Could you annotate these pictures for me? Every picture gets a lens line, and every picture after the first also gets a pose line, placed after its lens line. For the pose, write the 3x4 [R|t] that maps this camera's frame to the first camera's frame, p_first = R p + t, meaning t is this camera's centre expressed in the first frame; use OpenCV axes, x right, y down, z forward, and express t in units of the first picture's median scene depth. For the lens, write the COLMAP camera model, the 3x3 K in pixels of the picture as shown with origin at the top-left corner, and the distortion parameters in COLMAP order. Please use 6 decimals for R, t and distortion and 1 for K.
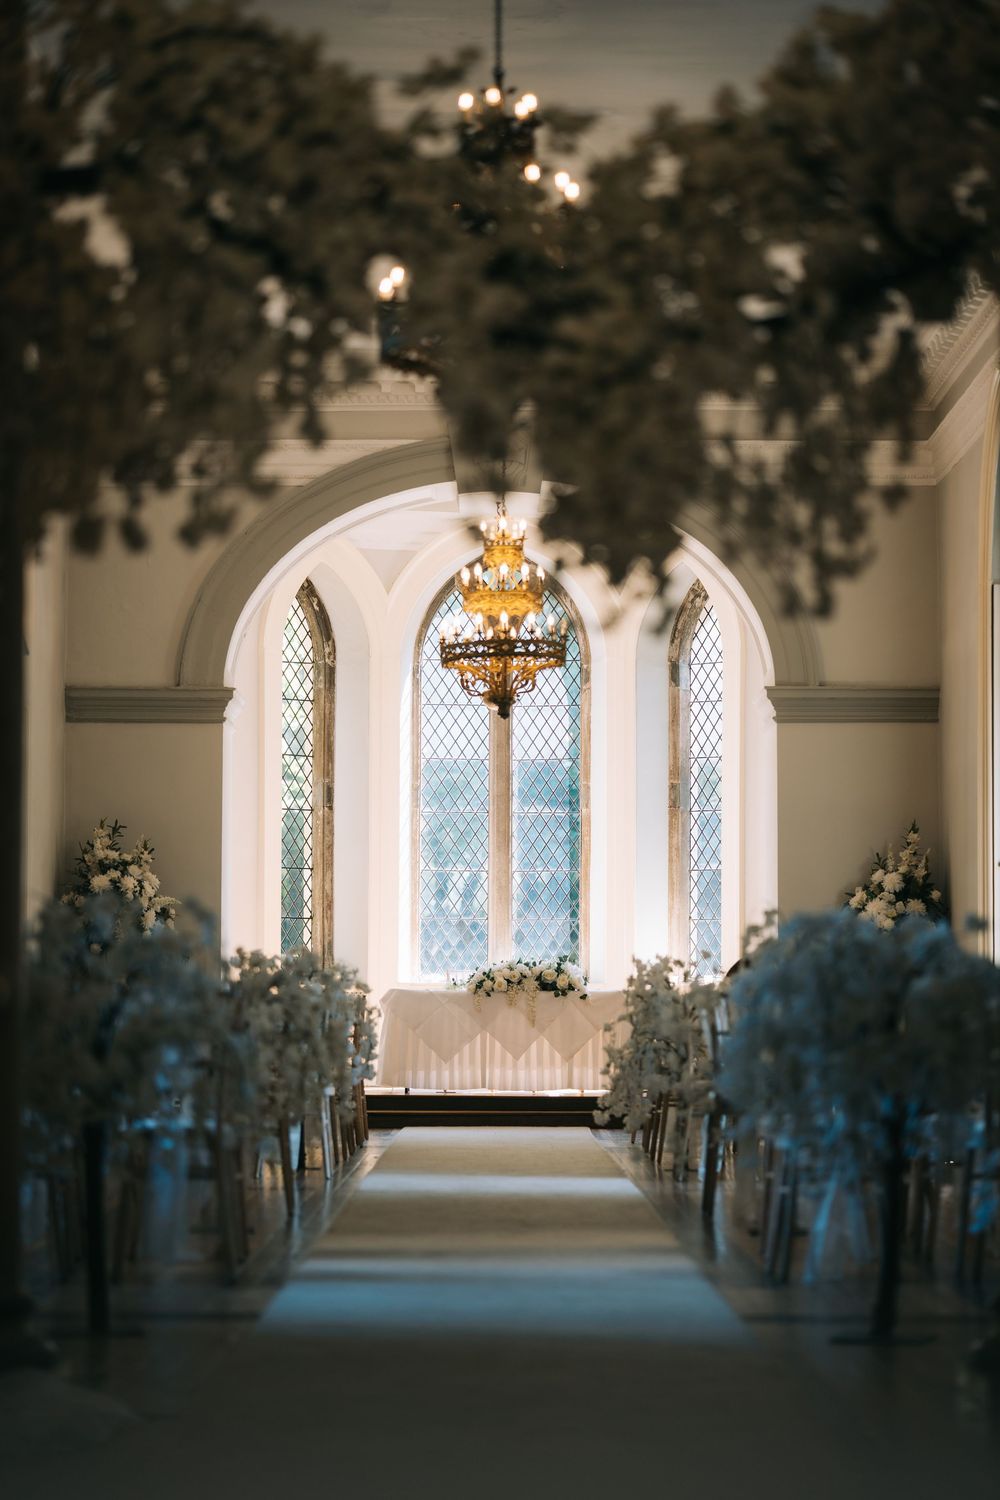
lens RADIAL K [[4066.5, 0, 498.5], [0, 4066.5, 747.6], [0, 0, 1]] dist [0.012506, 0.000000]
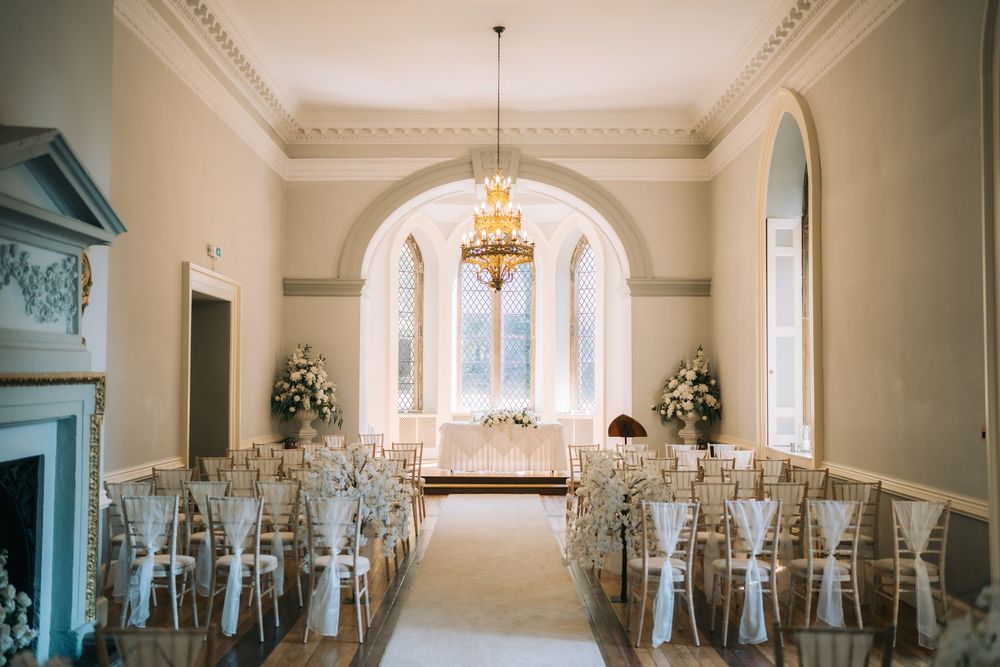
lens RADIAL K [[970.2, 0, 499.8], [0, 970.2, 336.7], [0, 0, 1]] dist [-0.013122, 0.000000]
pose [[0.999990, 0.000667, 0.004427, 0.000177], [-0.000781, 0.999665, 0.025883, 0.001506], [-0.004408, -0.025886, 0.999655, 0.499118]]
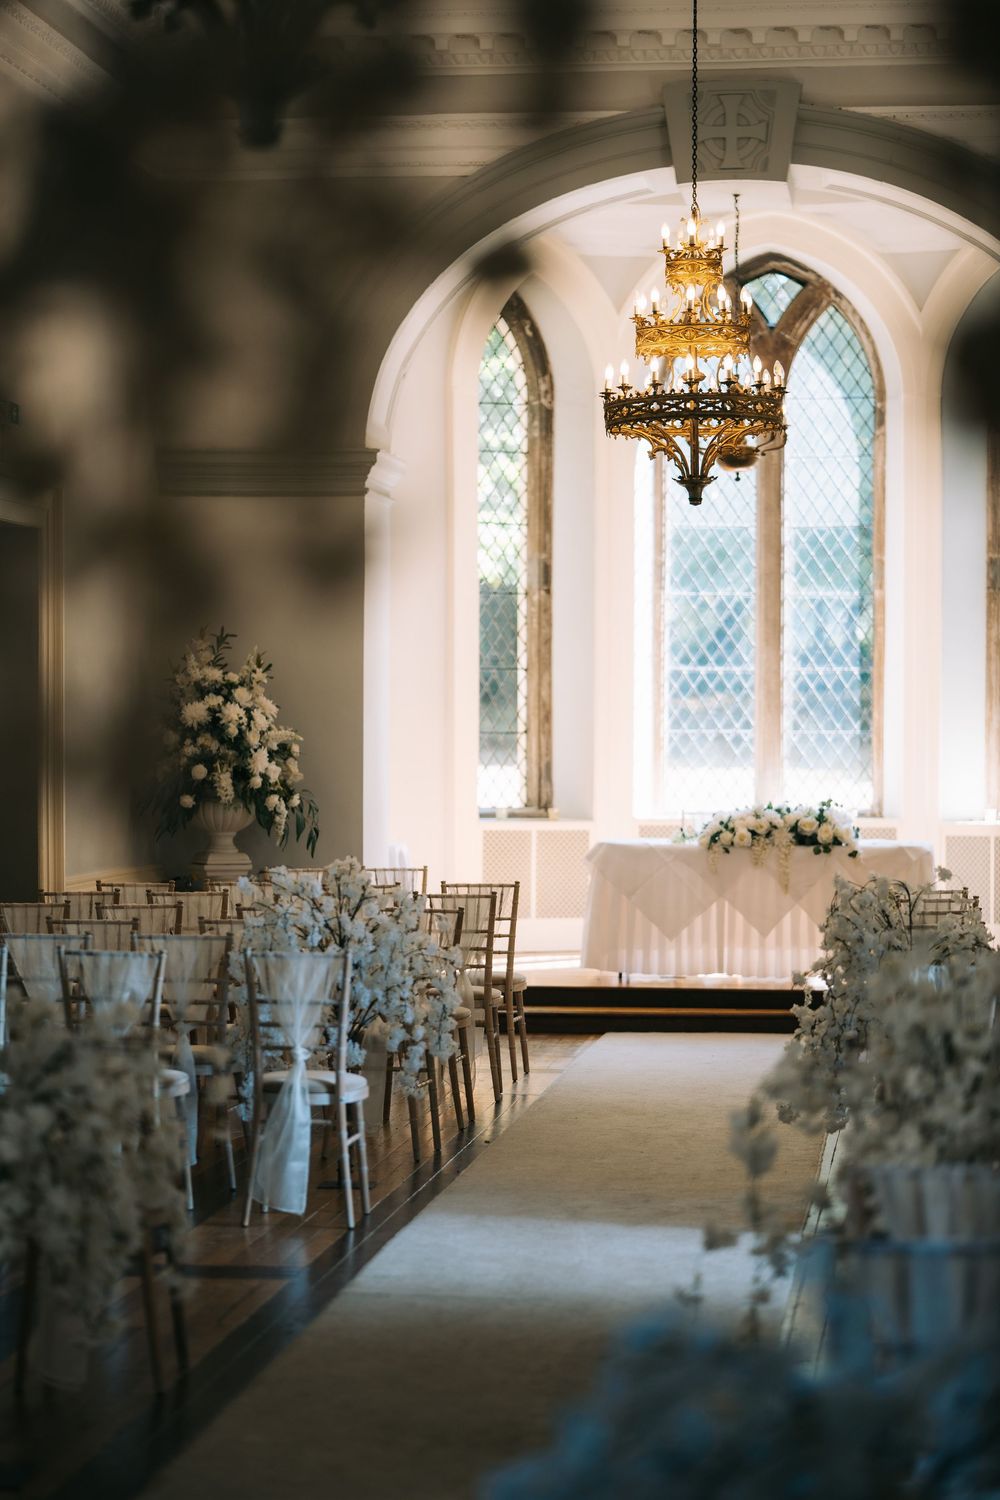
lens RADIAL K [[4066.5, 0, 501.2], [0, 4066.5, 753.8], [0, 0, 1]] dist [0.012506, 0.000000]
pose [[0.993542, 0.001182, -0.113456, 0.041625], [0.007857, 0.996829, 0.079190, -0.017406], [0.113190, -0.079570, 0.990382, 0.248473]]
